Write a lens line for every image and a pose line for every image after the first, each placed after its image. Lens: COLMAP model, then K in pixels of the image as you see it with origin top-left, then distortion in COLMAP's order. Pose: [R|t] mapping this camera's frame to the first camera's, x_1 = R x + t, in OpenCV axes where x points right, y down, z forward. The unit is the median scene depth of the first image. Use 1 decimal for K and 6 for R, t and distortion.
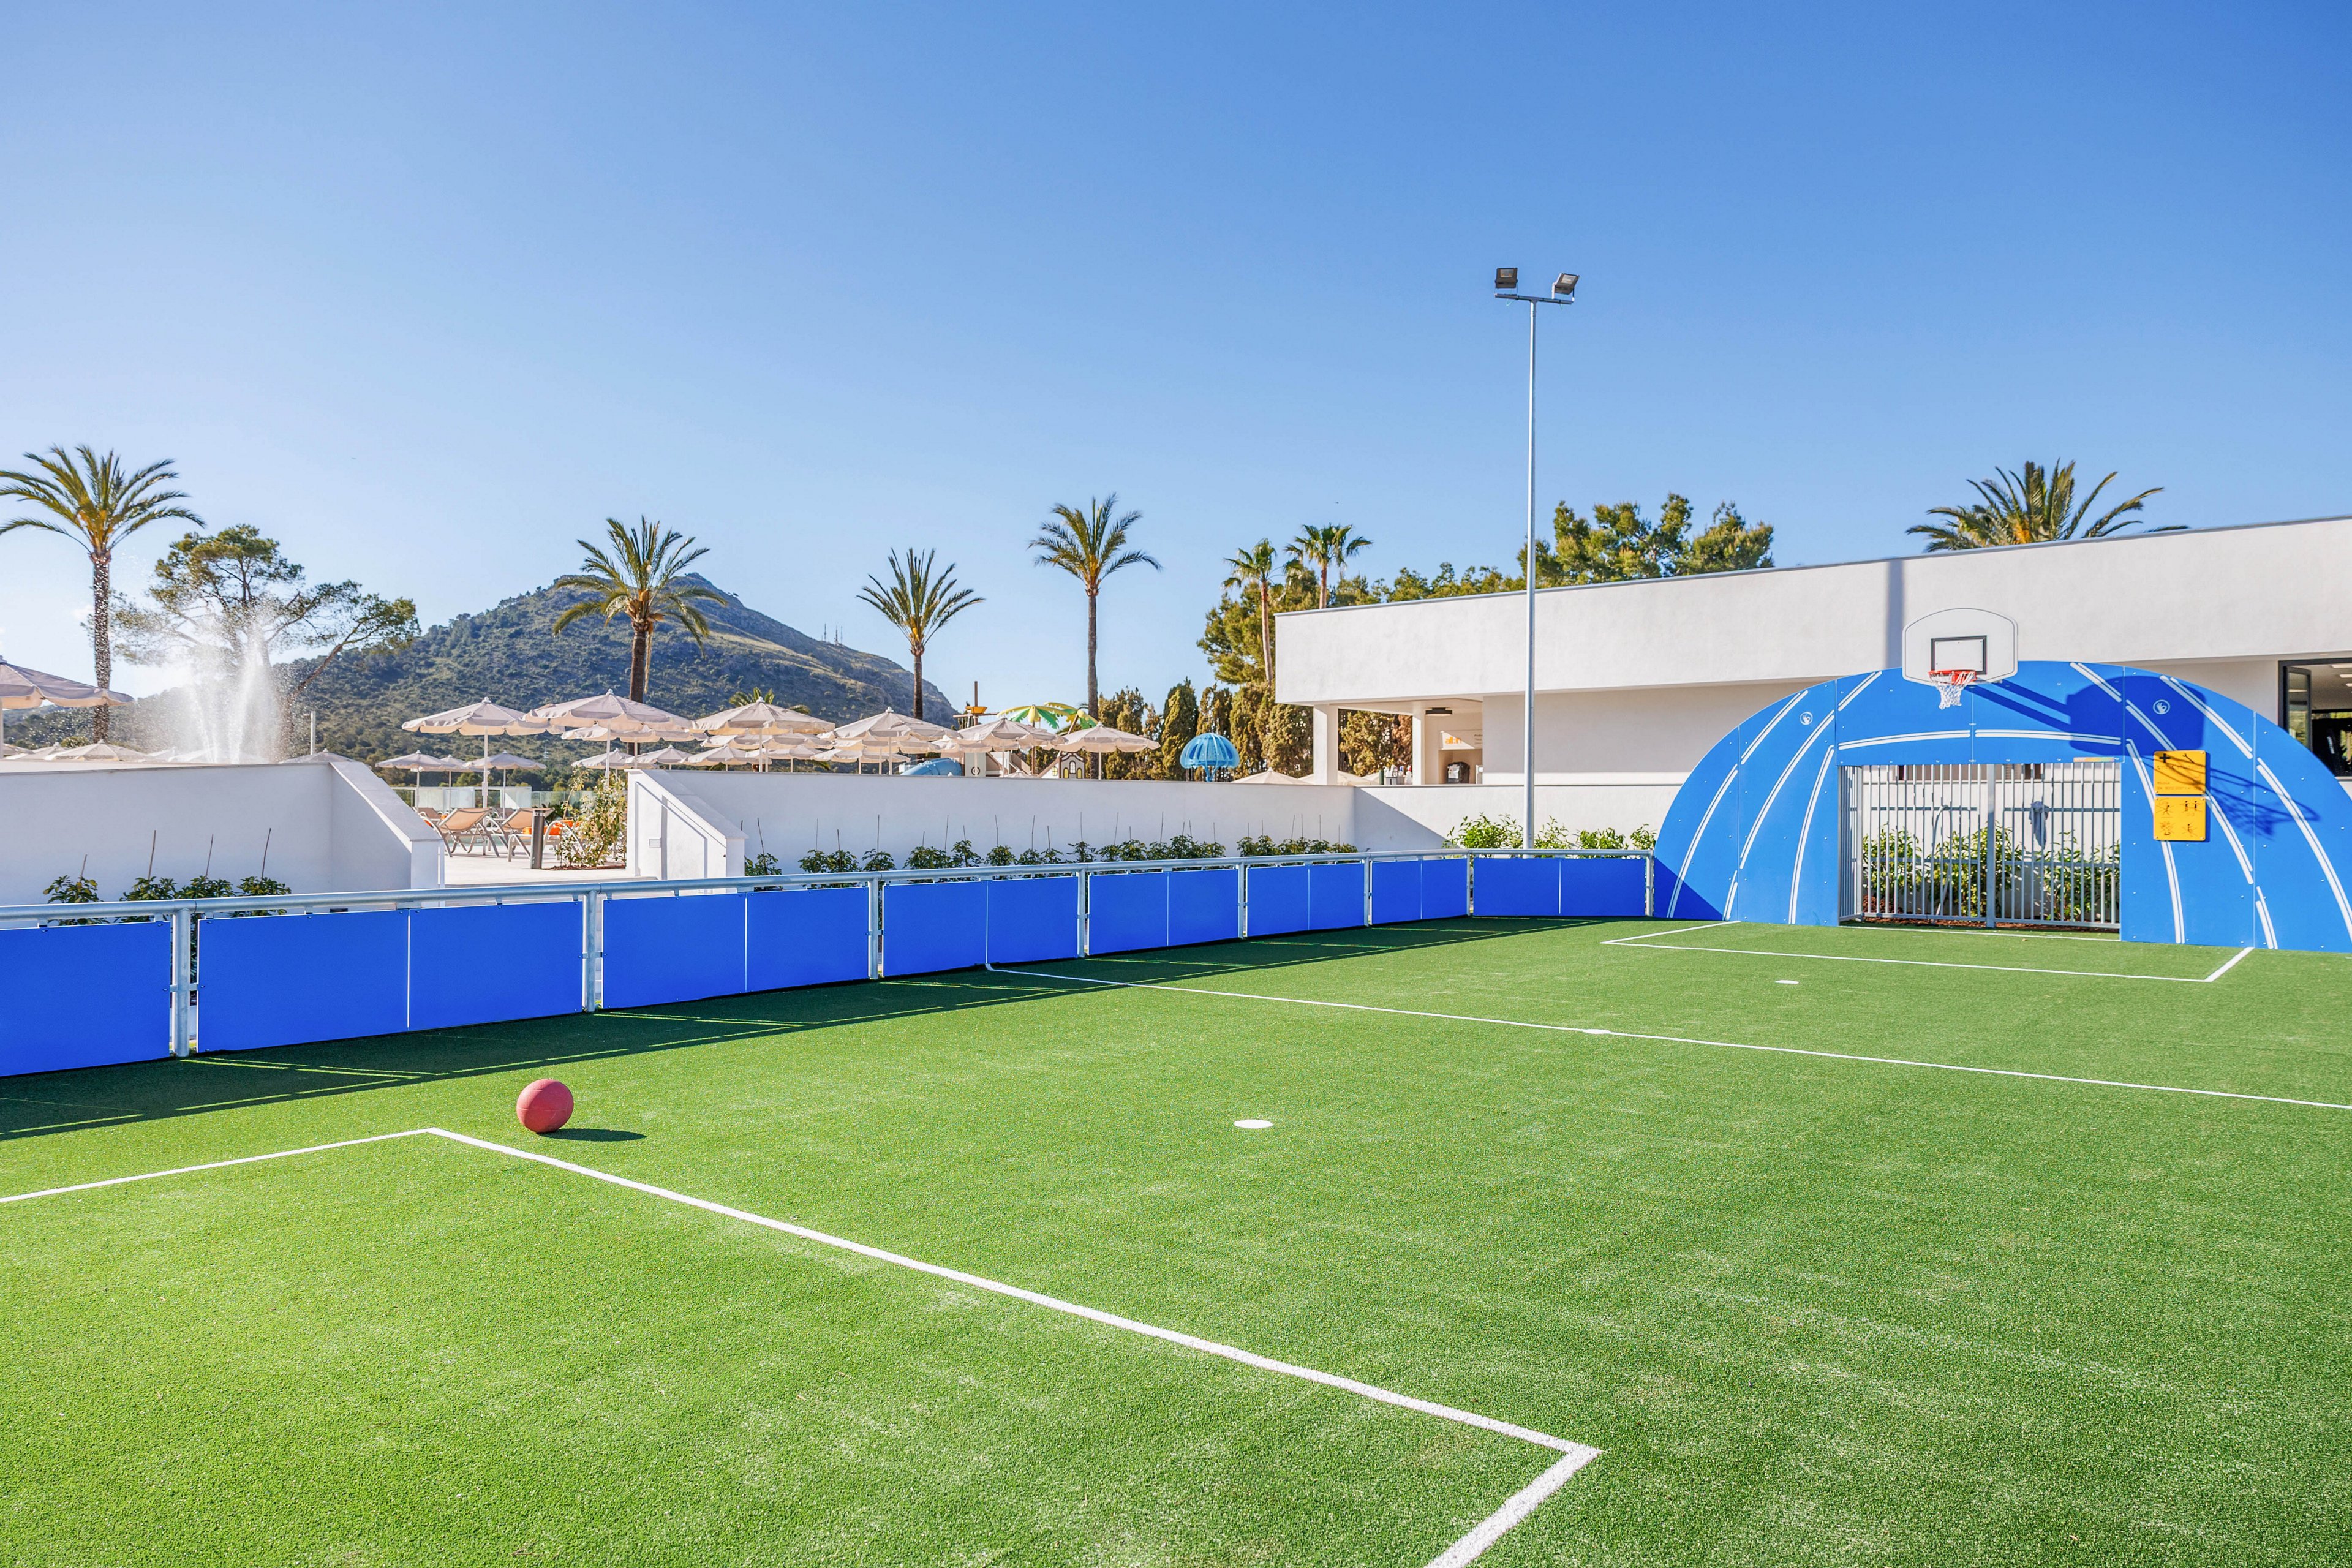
lens RADIAL K [[1567.8, 0, 1156.7], [0, 1567.8, 779.9], [0, 0, 1]] dist [-0.005544, 0.000938]
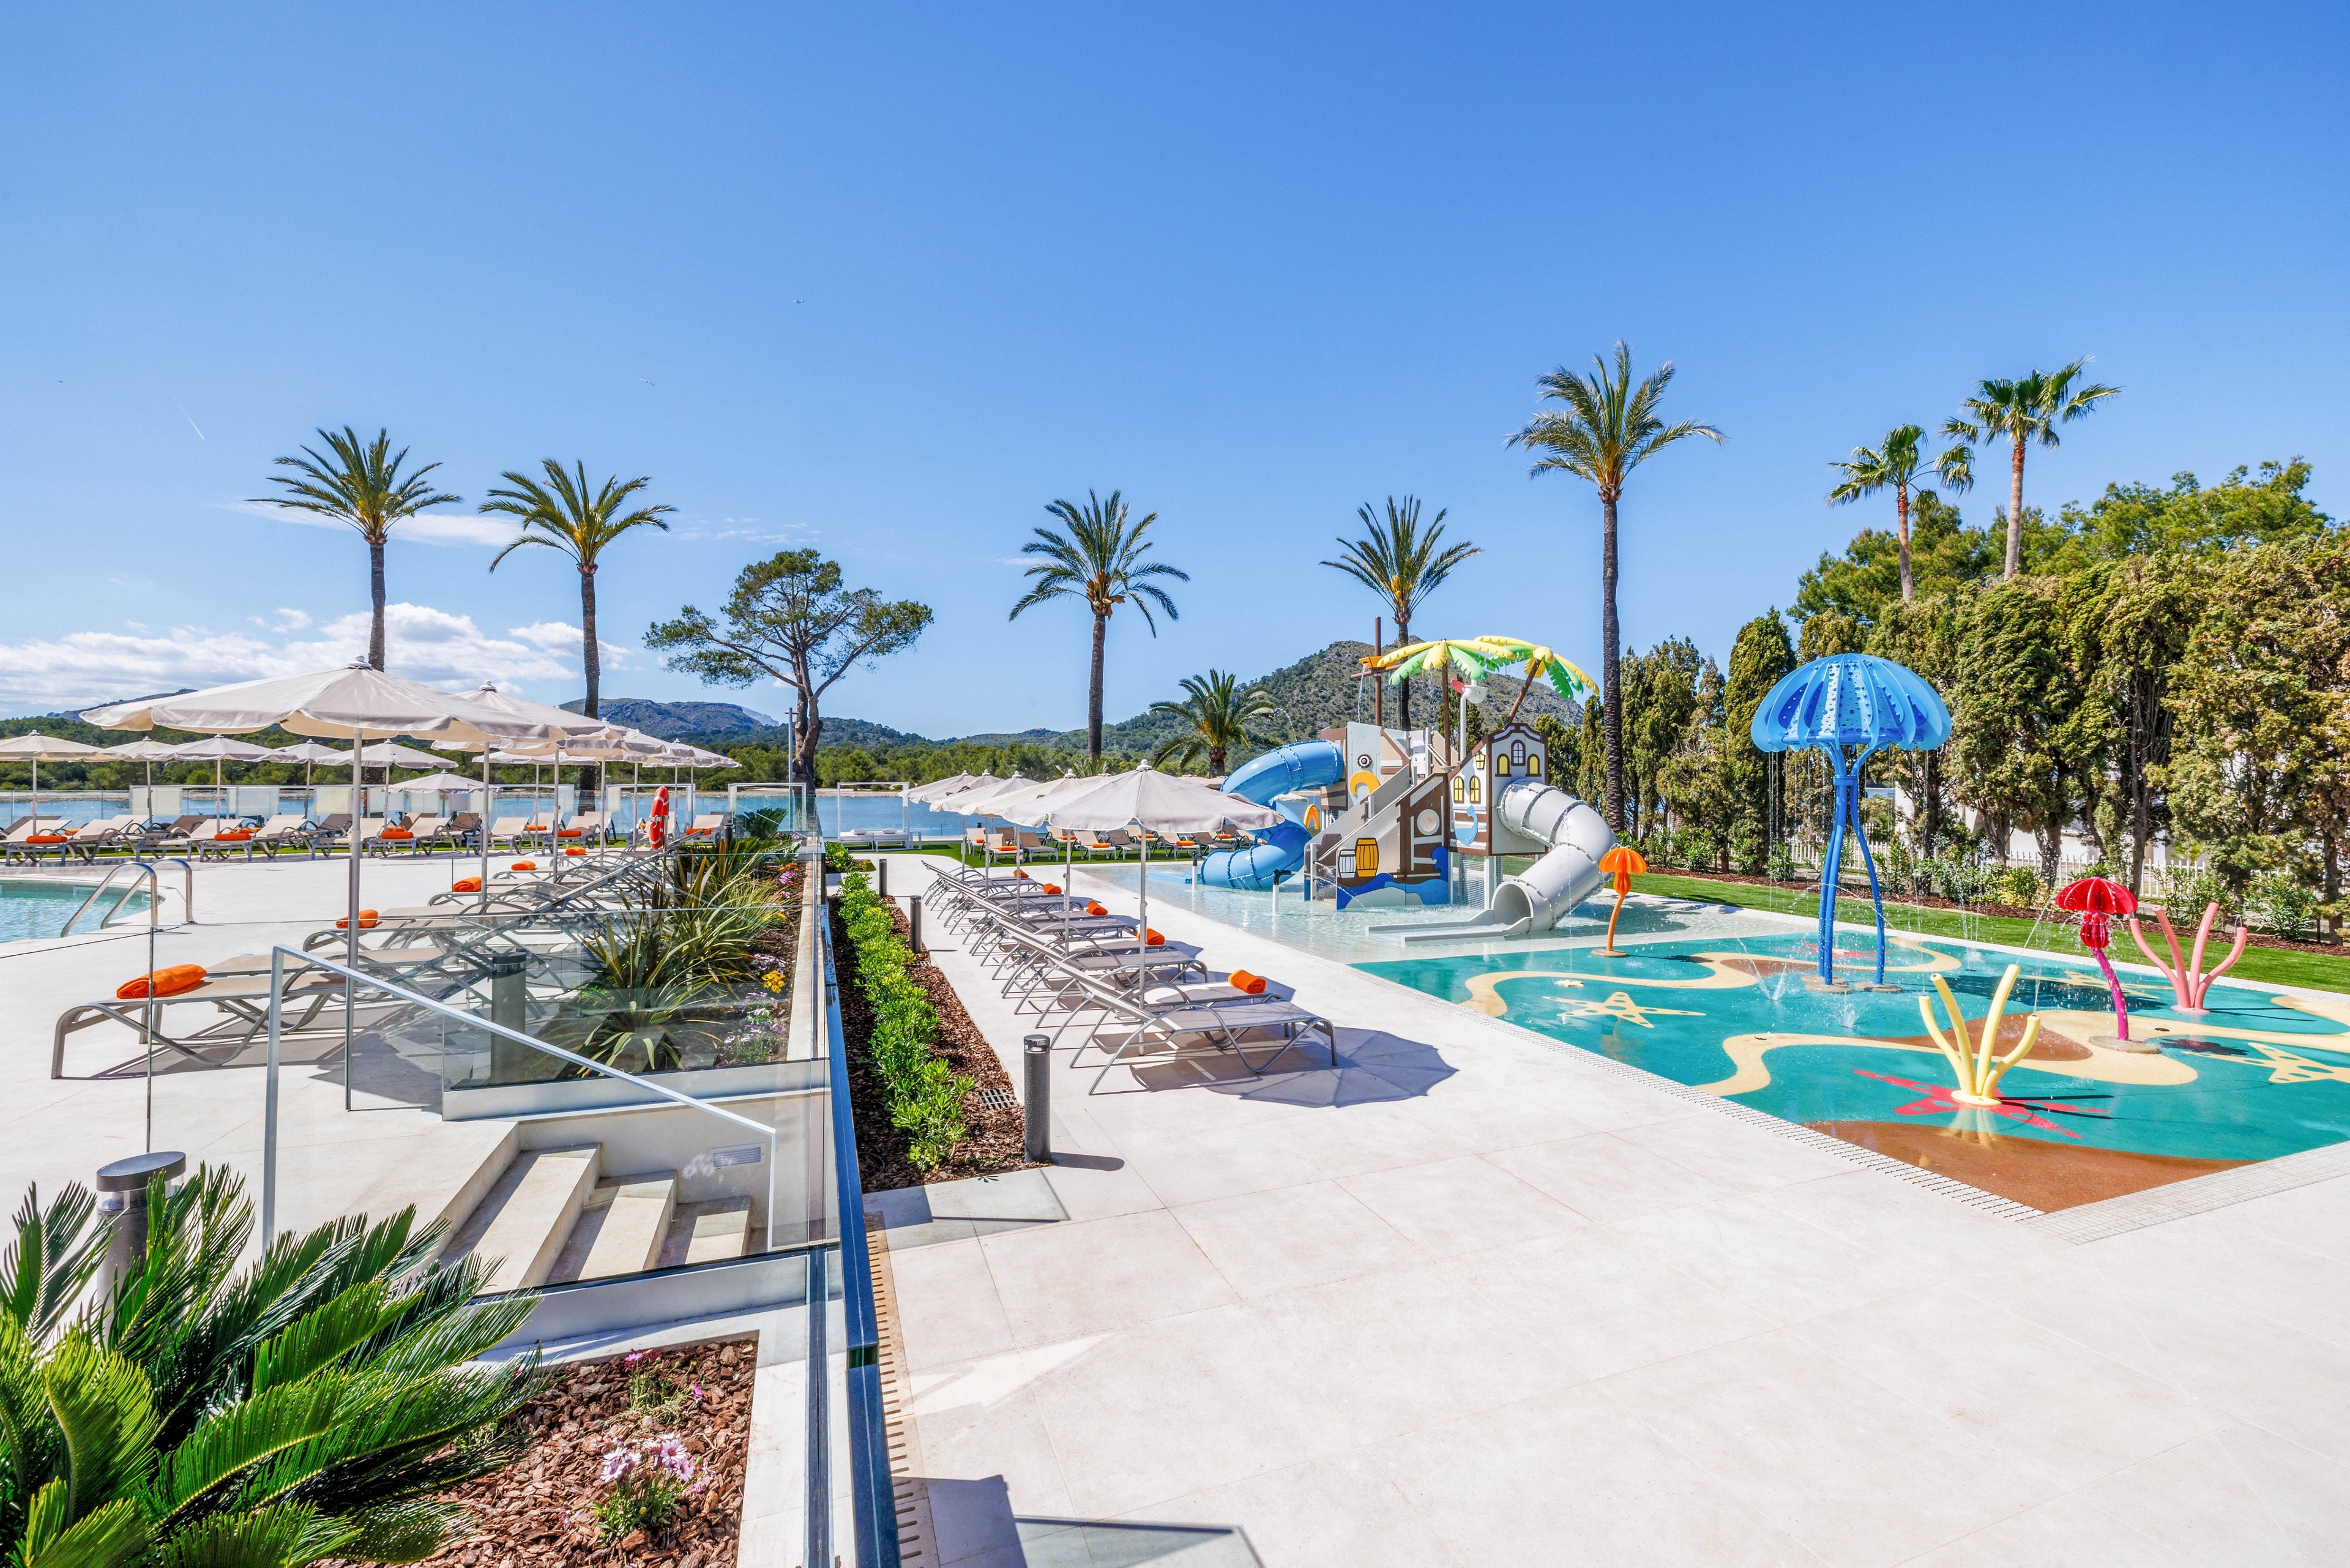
lens RADIAL K [[971.8, 0, 1152.0], [0, 971.8, 782.6], [0, 0, 1]] dist [-0.001395, -0.000240]
pose [[0.853645, 0.006511, -0.520815, 0.008846], [0.003984, 0.999811, 0.019031, -0.002937], [0.520840, -0.018321, 0.853457, 0.476922]]
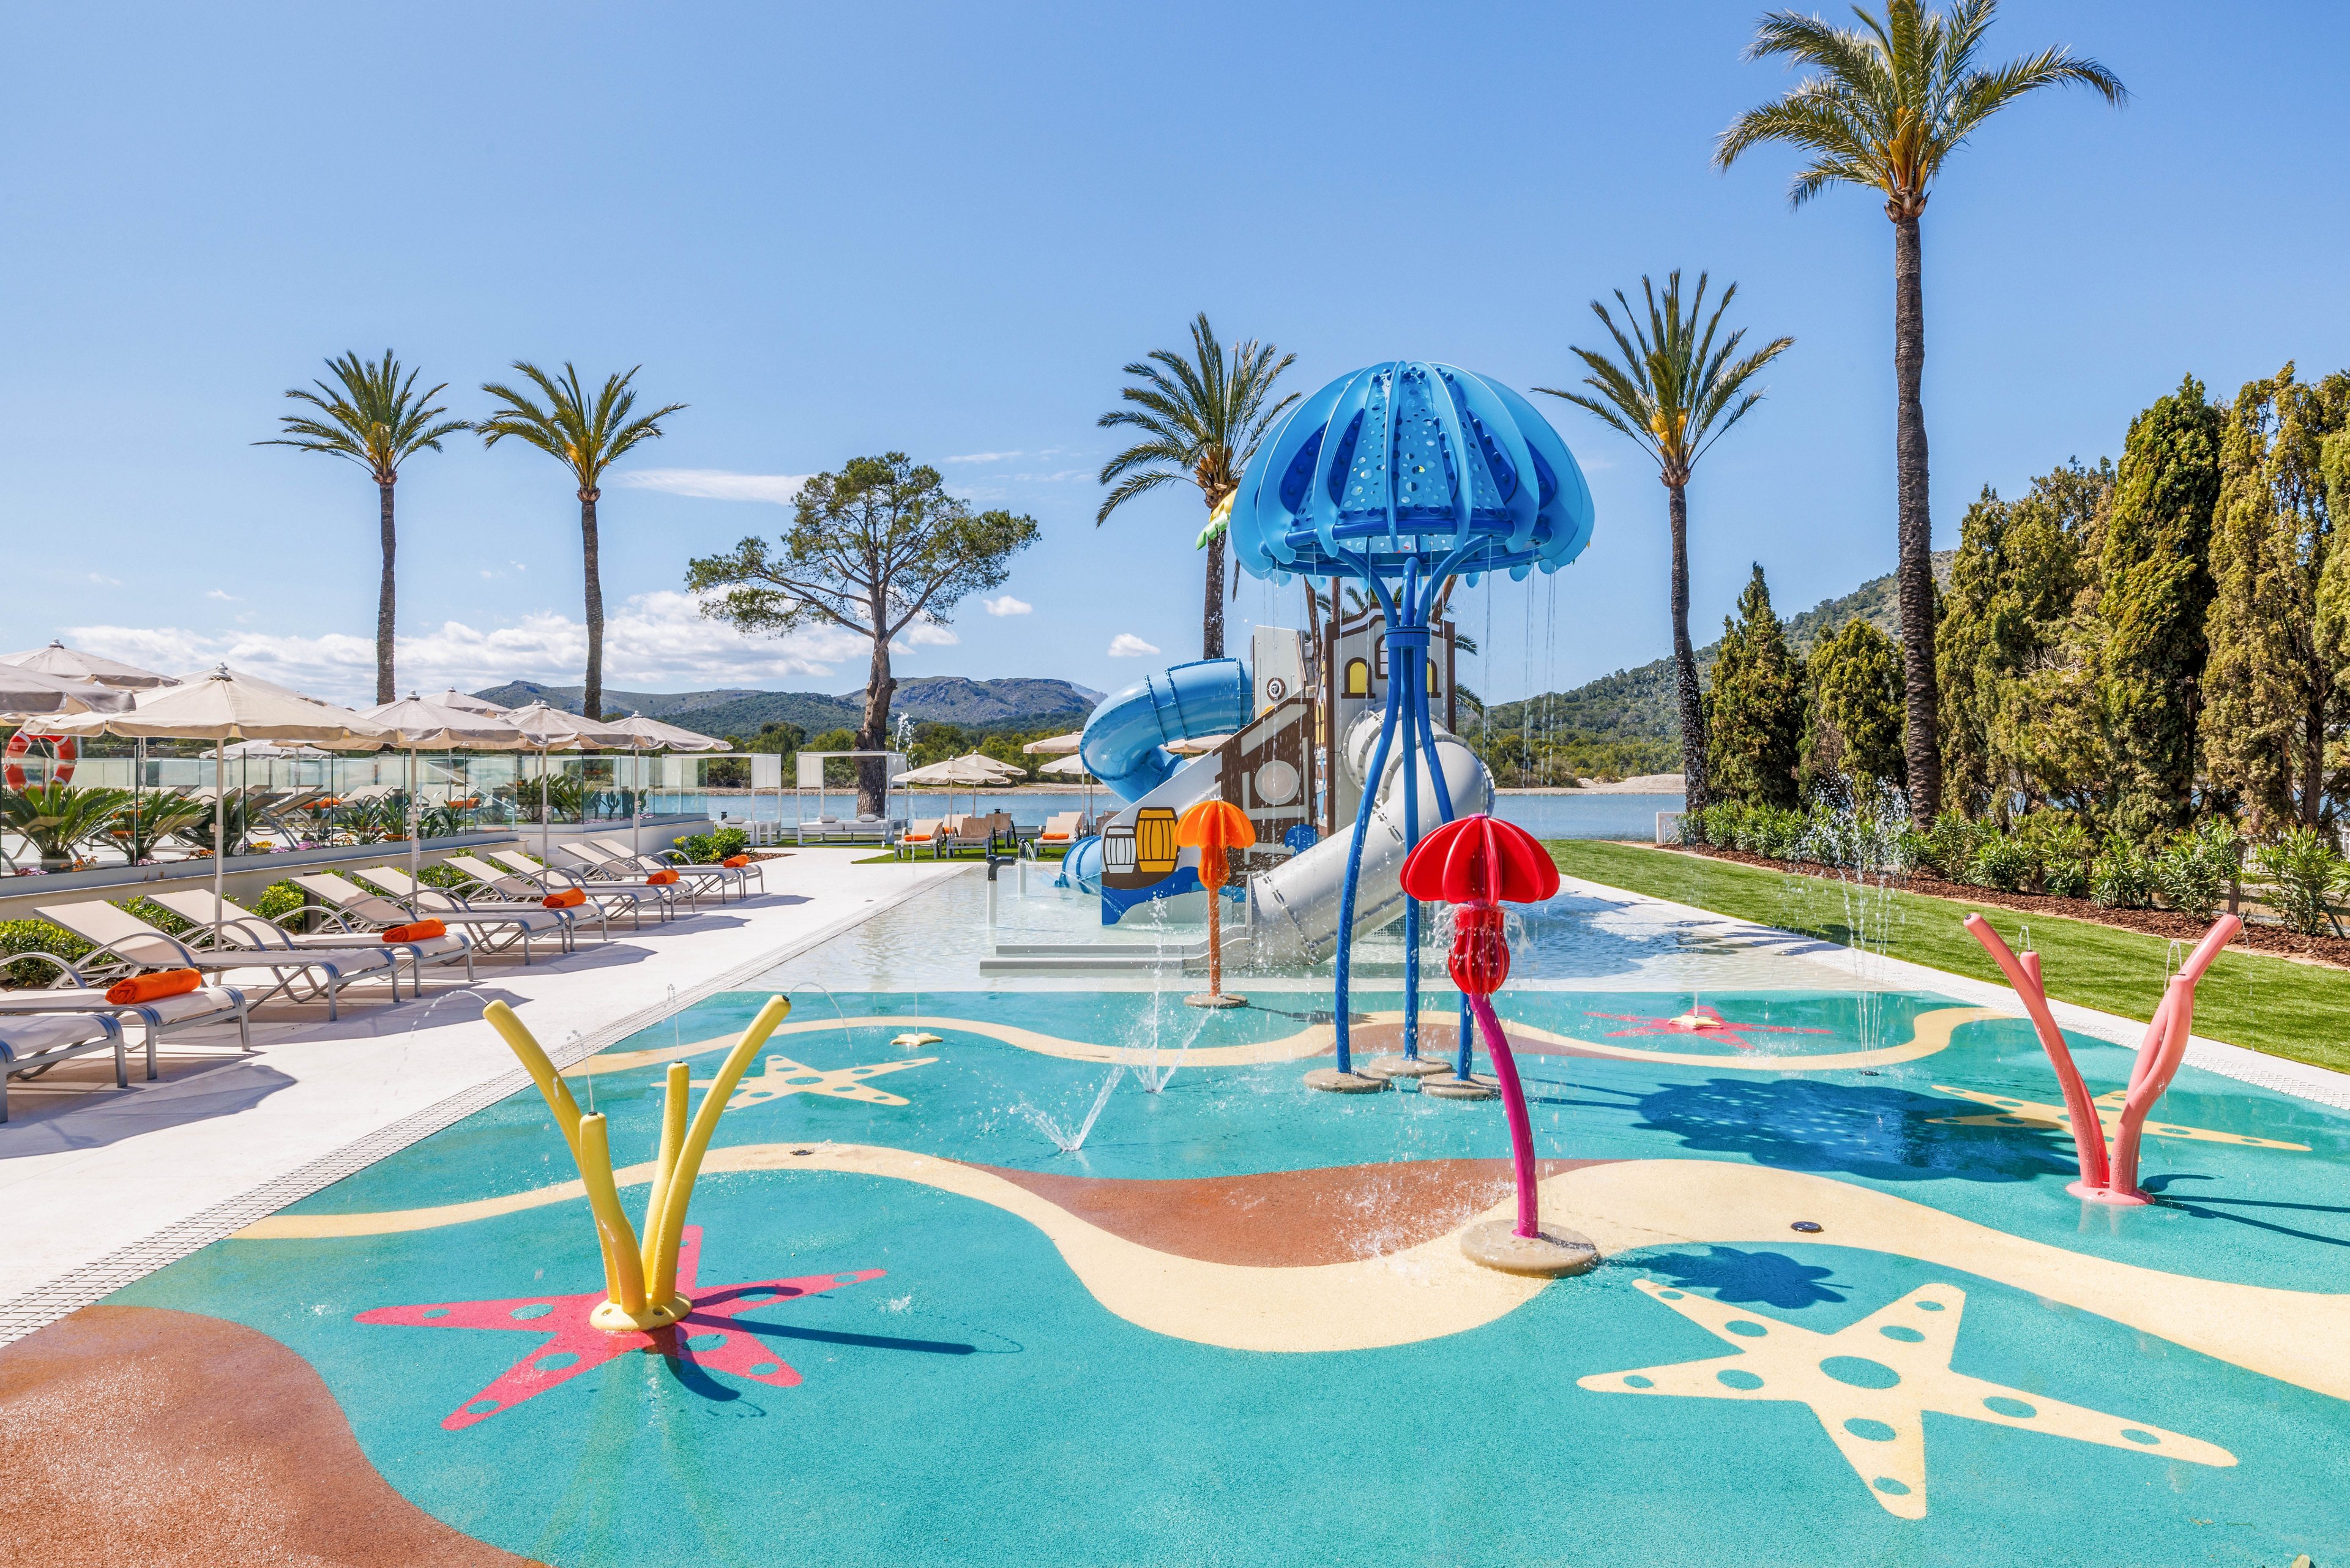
lens RADIAL K [[1351.4, 0, 1175.0], [0, 1351.4, 784.0], [0, 0, 1]] dist [-0.005320, -0.000738]
pose [[0.627358, 0.005064, -0.778715, 0.092436], [0.014225, 0.999737, 0.017962, 0.009177], [0.778601, -0.022346, 0.627121, 0.592290]]
